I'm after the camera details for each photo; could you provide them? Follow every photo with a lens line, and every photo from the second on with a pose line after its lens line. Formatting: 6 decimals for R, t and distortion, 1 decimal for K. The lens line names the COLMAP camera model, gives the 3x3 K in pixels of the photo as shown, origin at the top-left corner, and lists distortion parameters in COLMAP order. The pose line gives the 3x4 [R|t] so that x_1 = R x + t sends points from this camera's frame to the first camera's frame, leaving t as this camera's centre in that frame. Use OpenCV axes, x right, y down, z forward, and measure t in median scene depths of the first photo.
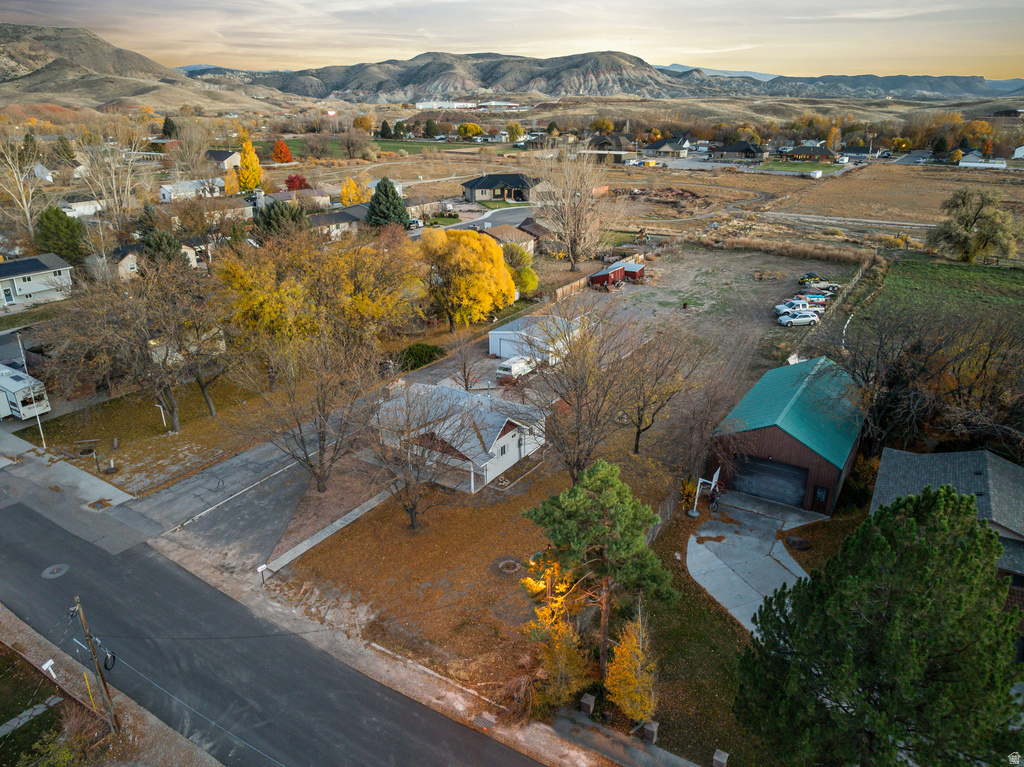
lens RADIAL K [[721.3, 0, 516.3], [0, 721.3, 377.5], [0, 0, 1]] dist [-0.035970, 0.000869]
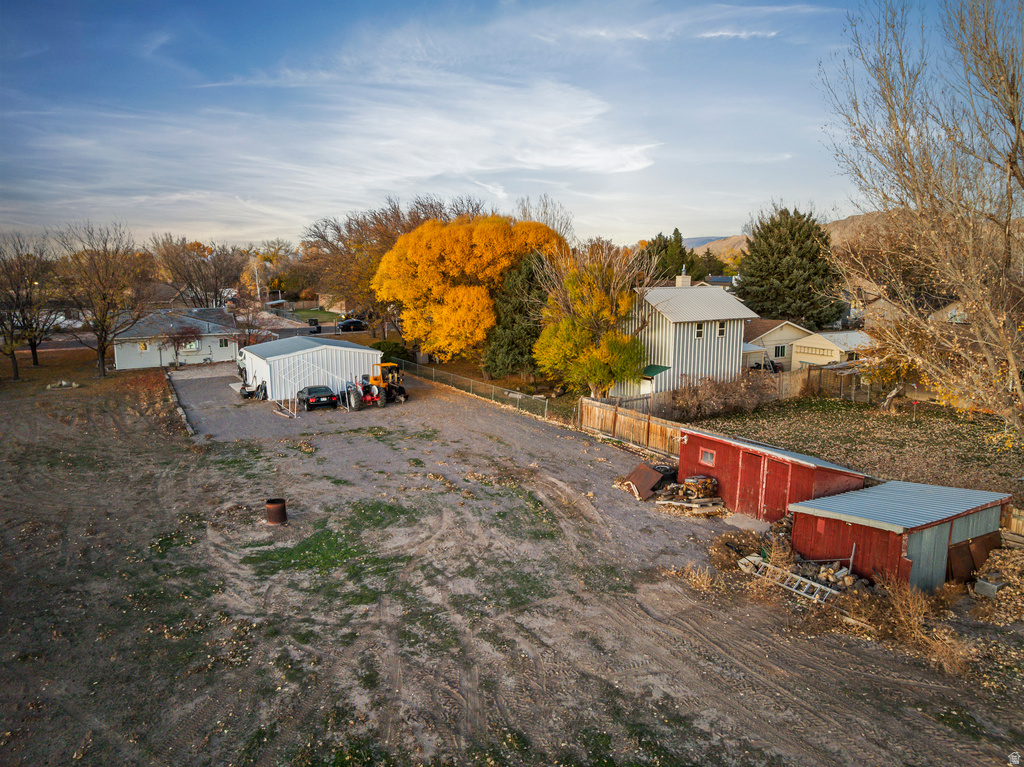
lens RADIAL K [[718.8, 0, 518.1], [0, 718.8, 382.9], [0, 0, 1]] dist [-0.028017, -0.020013]
pose [[-0.473330, 0.142676, -0.869254, 0.268146], [-0.308924, 0.897237, 0.315486, -0.160710], [0.824939, 0.417863, -0.380613, 0.760518]]
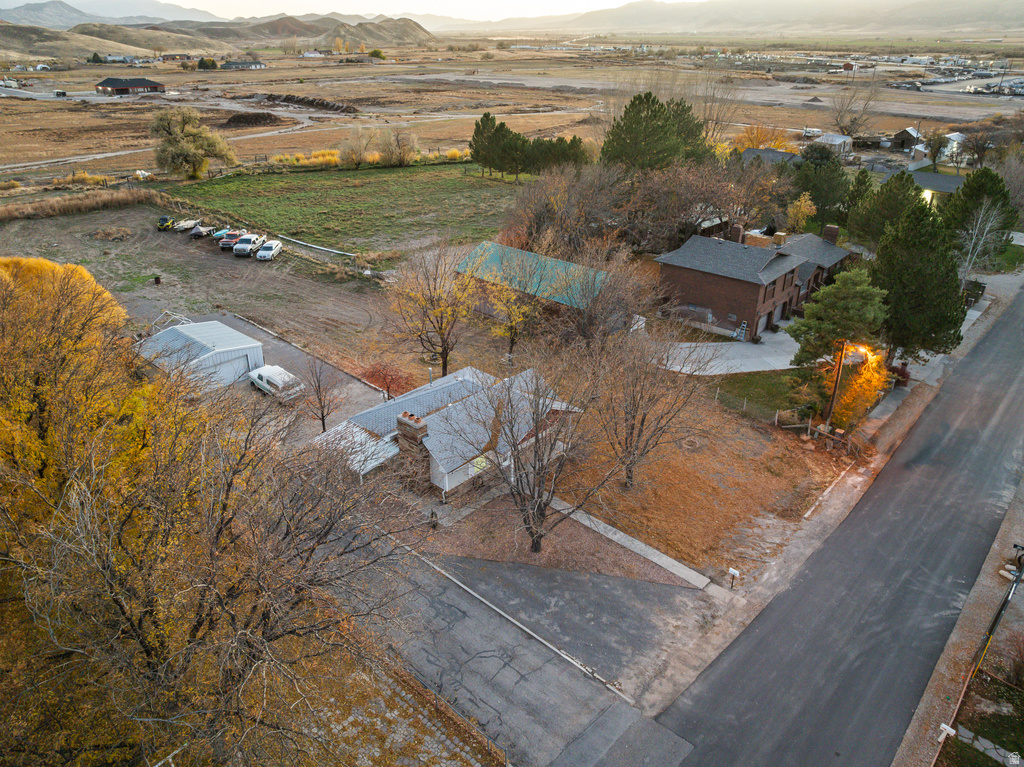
lens RADIAL K [[717.4, 0, 518.1], [0, 717.4, 385.5], [0, 0, 1]] dist [-0.035696, 0.004969]
pose [[0.181860, -0.437145, 0.880813, -0.307391], [0.342937, 0.867706, 0.359835, -0.097313], [-0.921586, 0.236624, 0.307715, 0.262480]]
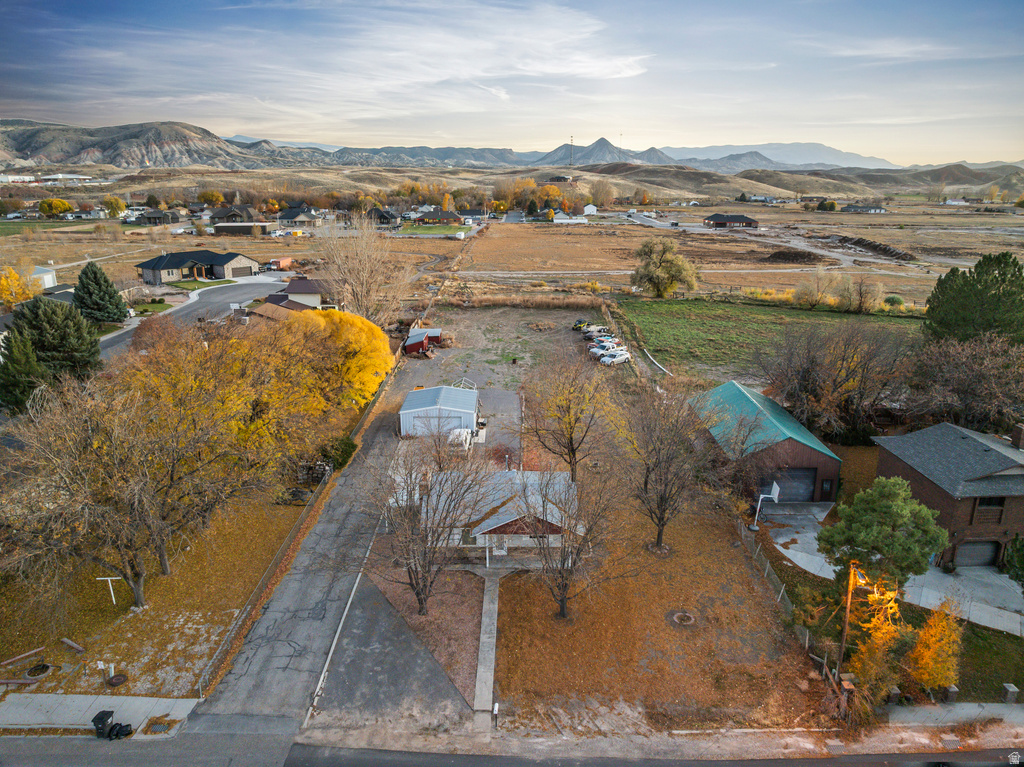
lens RADIAL K [[721.3, 0, 516.3], [0, 721.3, 377.5], [0, 0, 1]] dist [-0.035970, 0.000869]
pose [[0.849855, -0.141968, 0.507534, -0.202498], [0.186344, 0.981772, -0.037406, -0.023641], [-0.492973, 0.126365, 0.860819, 0.059271]]
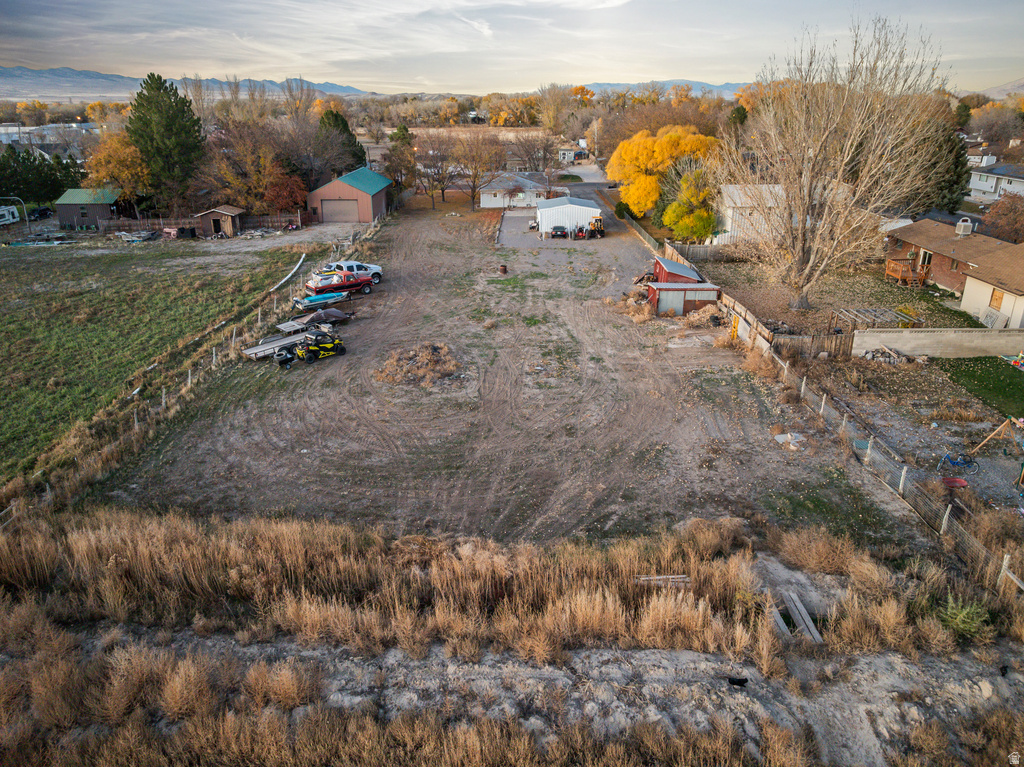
lens RADIAL K [[718.8, 0, 518.1], [0, 718.8, 382.9], [0, 0, 1]] dist [-0.028017, -0.020013]
pose [[-0.847586, 0.199804, -0.491606, 0.393644], [-0.183556, 0.758832, 0.624885, -0.304648], [0.497901, 0.619881, -0.606500, 1.000435]]
